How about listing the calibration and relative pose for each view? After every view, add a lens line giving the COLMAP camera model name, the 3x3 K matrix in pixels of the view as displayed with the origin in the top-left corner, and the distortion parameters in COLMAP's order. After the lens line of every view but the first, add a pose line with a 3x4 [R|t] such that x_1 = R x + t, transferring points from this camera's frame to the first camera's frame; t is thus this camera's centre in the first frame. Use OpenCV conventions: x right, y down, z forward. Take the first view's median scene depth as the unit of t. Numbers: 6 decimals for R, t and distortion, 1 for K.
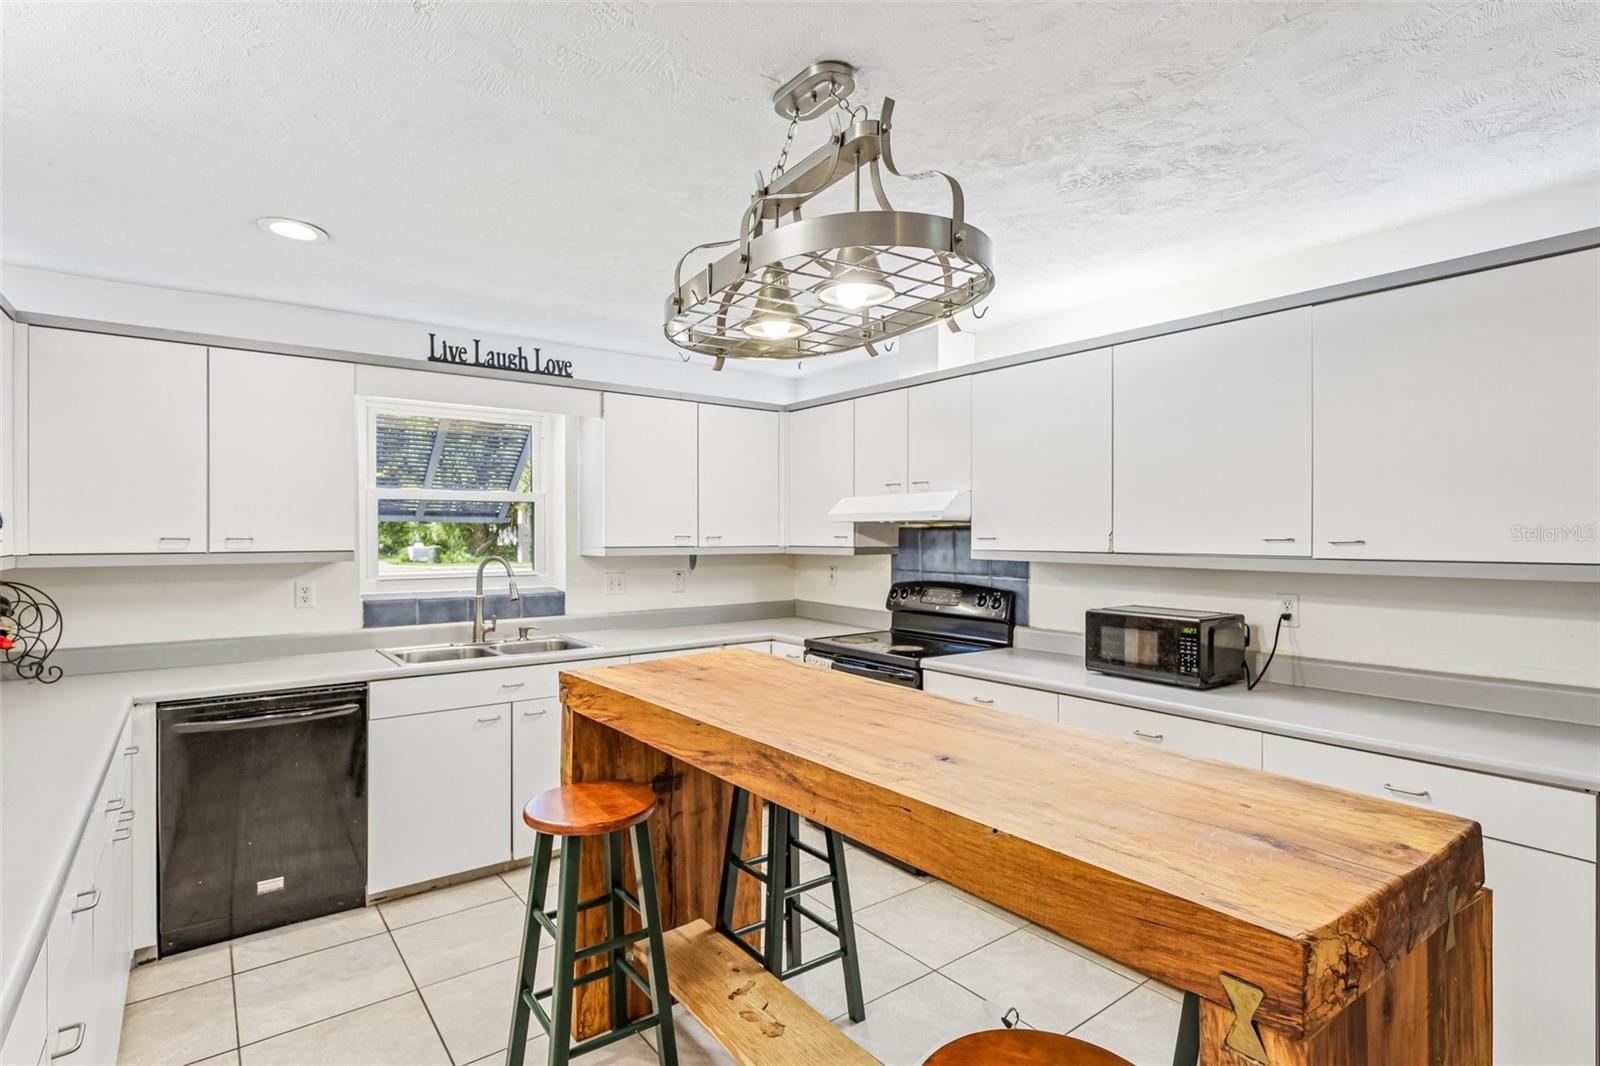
lens RADIAL K [[791.7, 0, 800.0], [0, 791.7, 533.0], [0, 0, 1]] dist [0.002111, 0.000189]
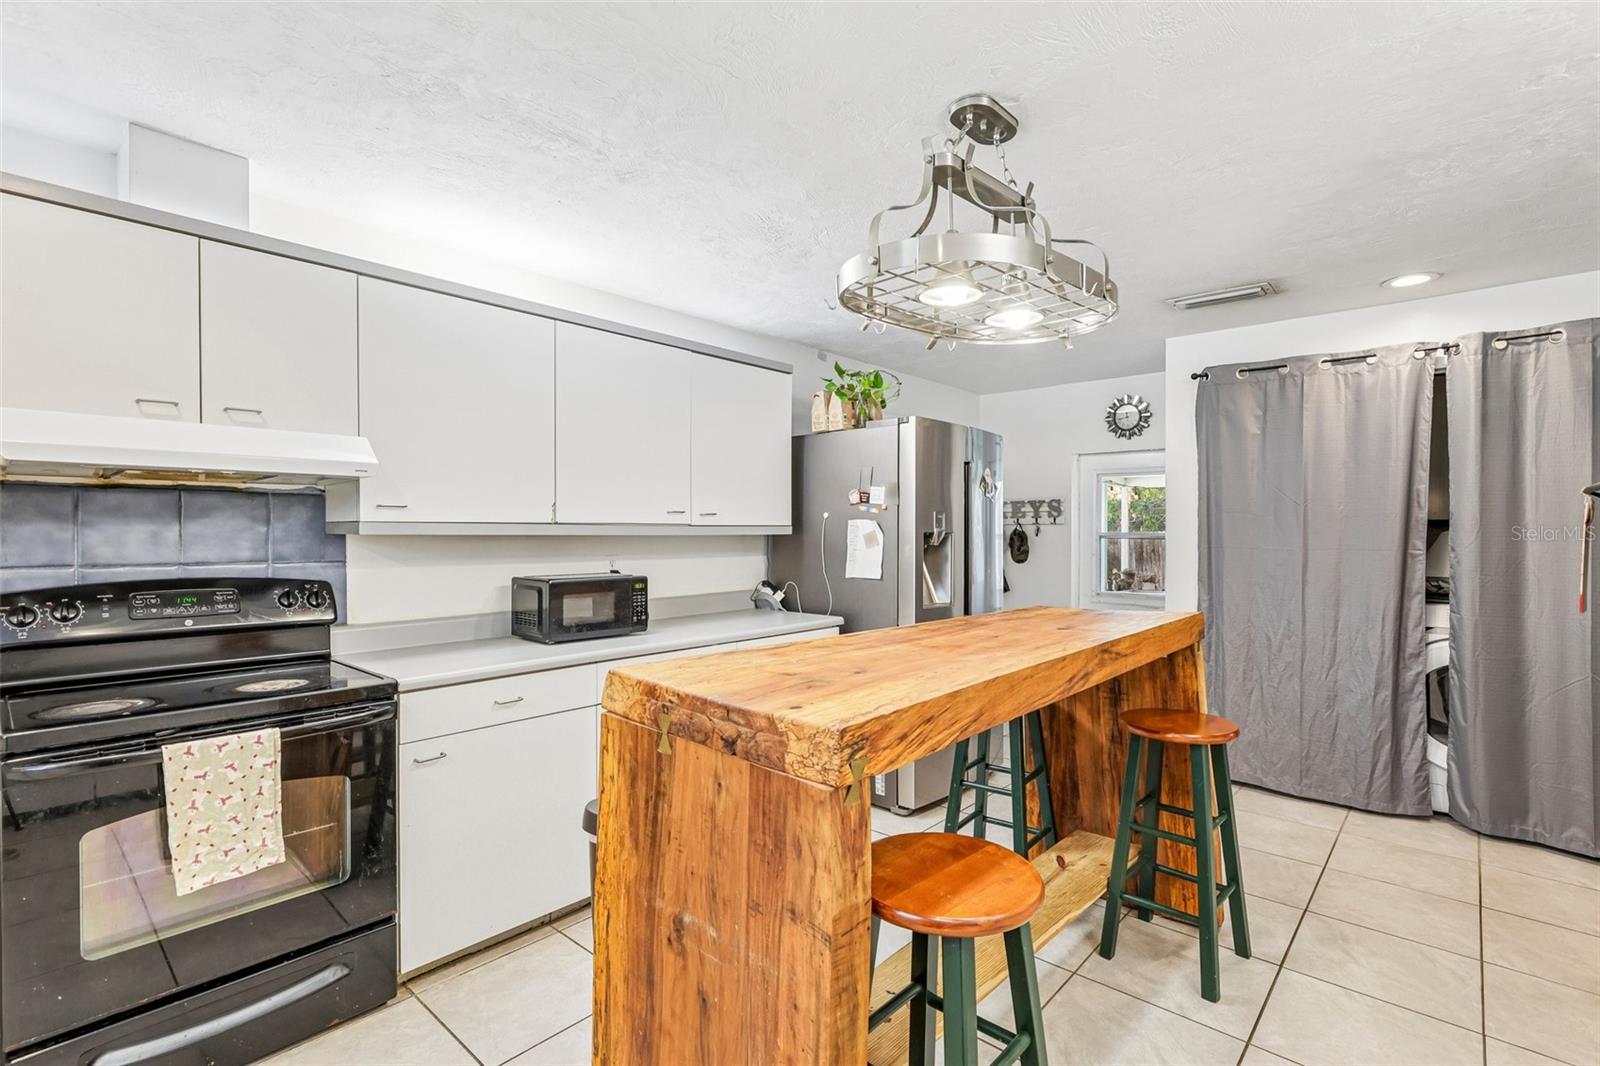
lens RADIAL K [[738.2, 0, 800.0], [0, 738.2, 533.0], [0, 0, 1]] dist [0.000413, 0.000008]
pose [[-0.179935, -0.003592, 0.983672, -0.616756], [0.000675, 0.999993, 0.003775, 0.034757], [-0.983678, 0.001343, -0.179931, 0.886299]]
